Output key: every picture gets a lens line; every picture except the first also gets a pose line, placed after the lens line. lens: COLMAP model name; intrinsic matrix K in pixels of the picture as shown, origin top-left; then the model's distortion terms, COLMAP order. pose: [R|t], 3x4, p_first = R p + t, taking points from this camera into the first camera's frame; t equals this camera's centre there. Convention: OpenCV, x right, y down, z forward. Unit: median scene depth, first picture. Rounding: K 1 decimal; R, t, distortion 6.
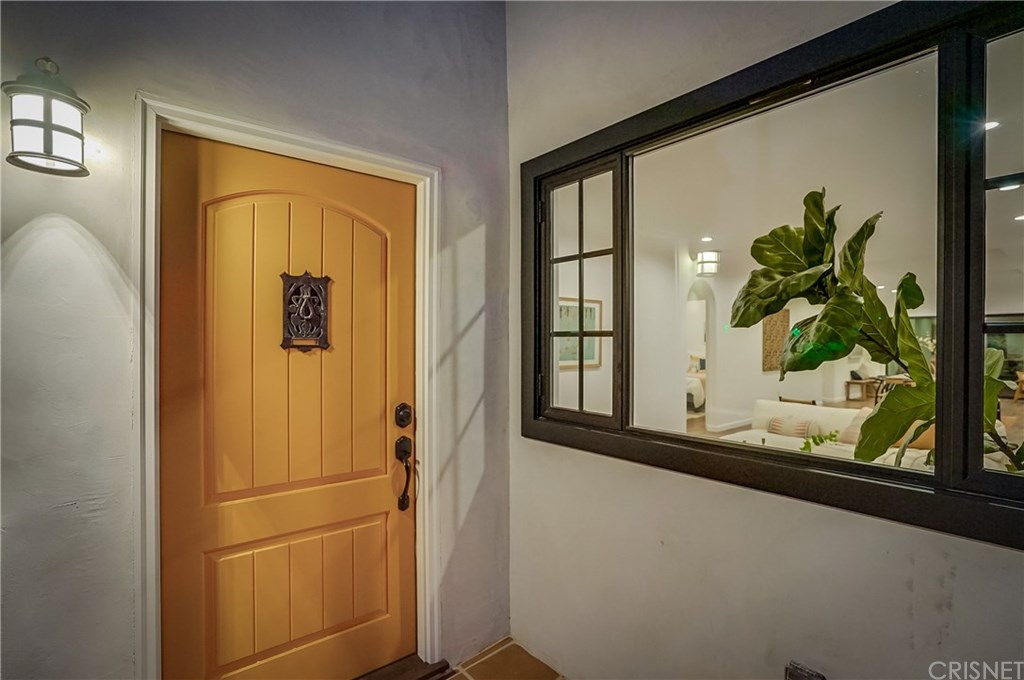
lens RADIAL K [[478.6, 0, 498.6], [0, 478.6, 342.1], [0, 0, 1]] dist [-0.028079, 0.000495]
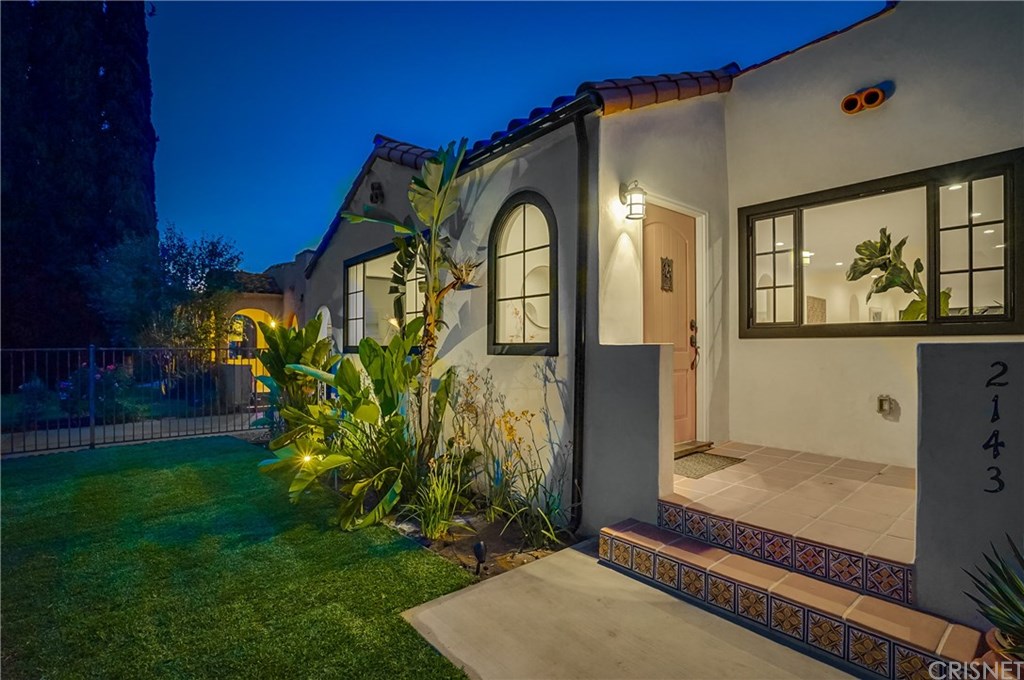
lens RADIAL K [[495.7, 0, 512.0], [0, 495.7, 340.0], [0, 0, 1]] dist [-0.037606, 0.000110]
pose [[0.999888, 0.000478, 0.014980, -1.219880], [-0.000258, 0.999892, -0.014707, 0.295353], [-0.014986, 0.014702, 0.999780, -1.407482]]
